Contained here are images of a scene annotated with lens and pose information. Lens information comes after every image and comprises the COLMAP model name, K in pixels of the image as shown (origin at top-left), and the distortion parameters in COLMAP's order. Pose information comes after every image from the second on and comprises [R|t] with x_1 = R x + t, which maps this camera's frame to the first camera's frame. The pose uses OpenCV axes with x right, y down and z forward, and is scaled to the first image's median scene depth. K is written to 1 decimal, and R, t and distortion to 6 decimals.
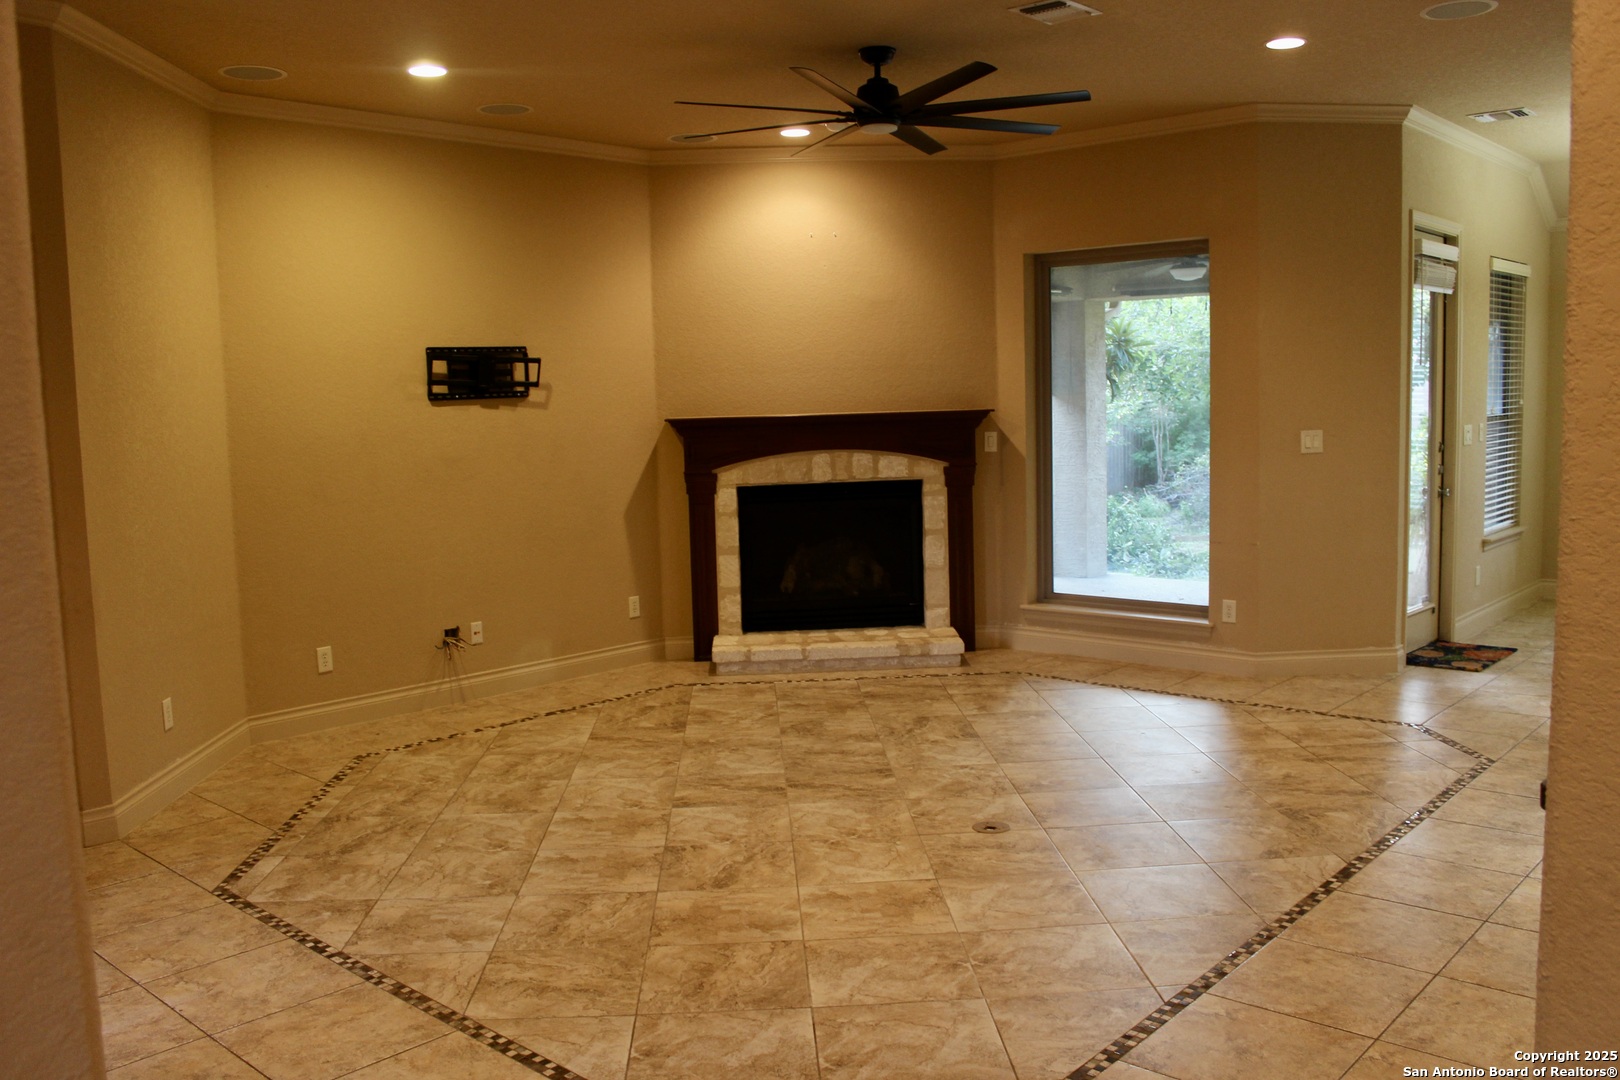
lens RADIAL K [[1343.9, 0, 810.0], [0, 1343.9, 540.0], [0, 0, 1]] dist [-0.132489, 0.005515]
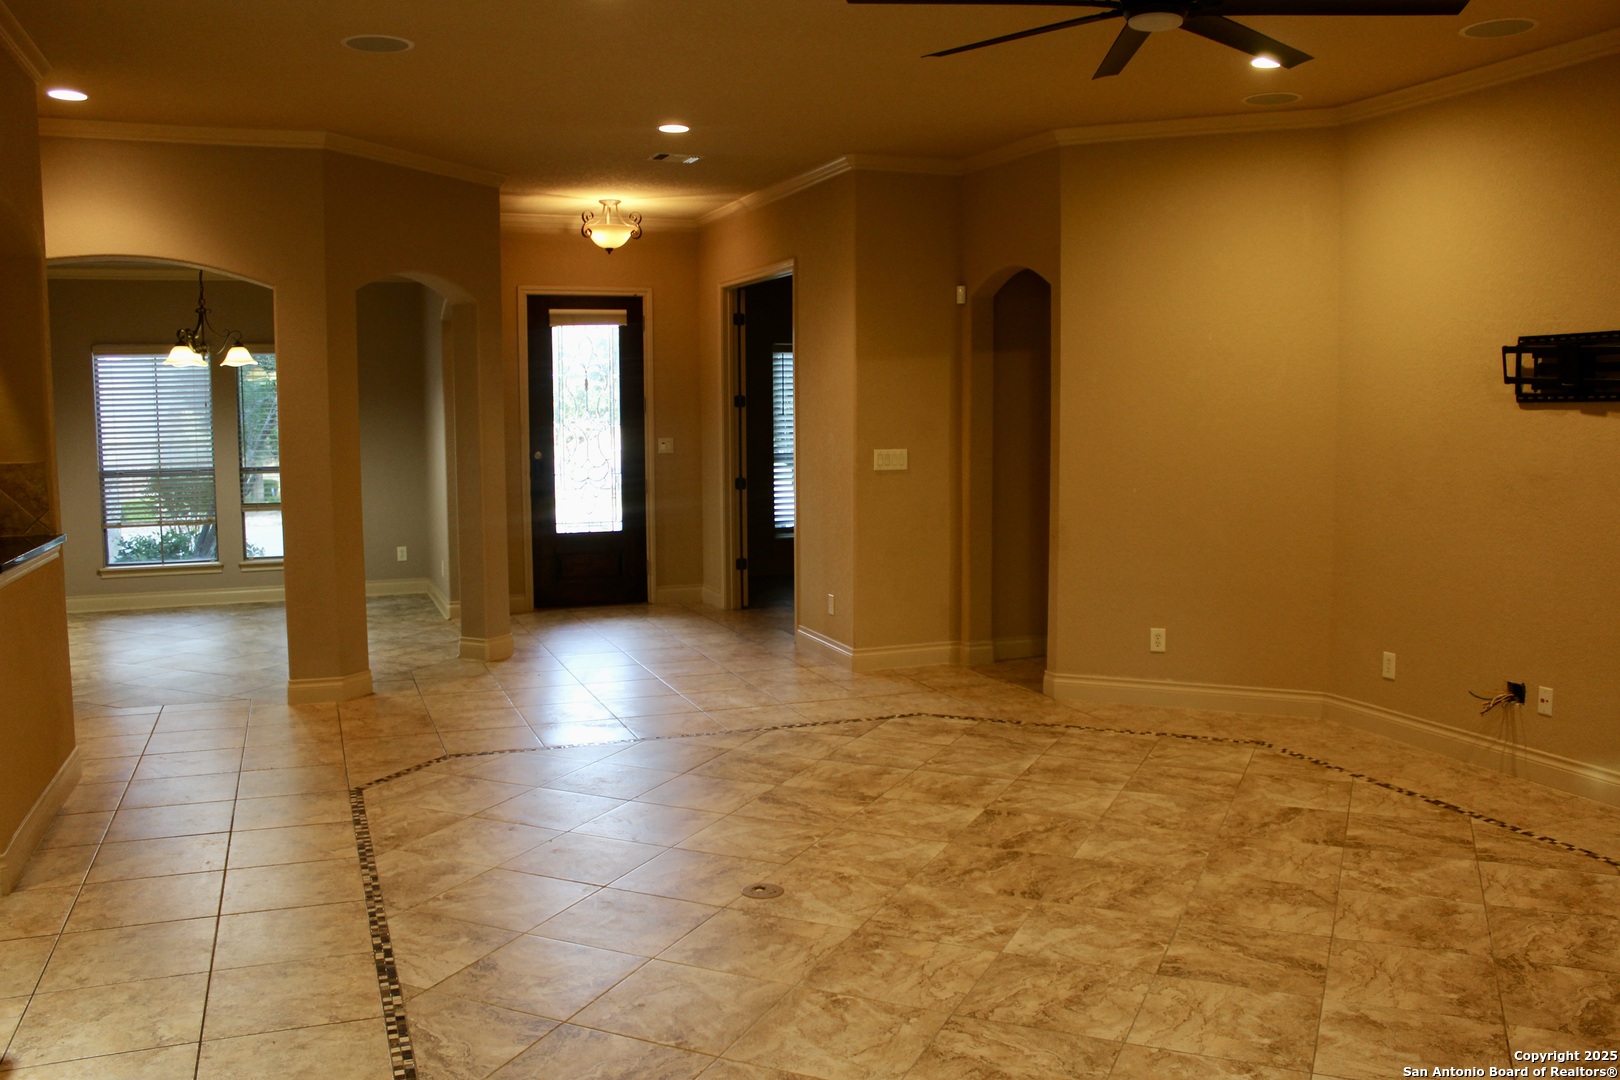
lens RADIAL K [[1343.9, 0, 810.0], [0, 1343.9, 540.0], [0, 0, 1]] dist [-0.132489, 0.005515]
pose [[-0.442176, 0.116634, -0.889313, 0.810538], [-0.079599, 0.982494, 0.168432, -0.156115], [0.893389, 0.145265, -0.425151, 1.244841]]
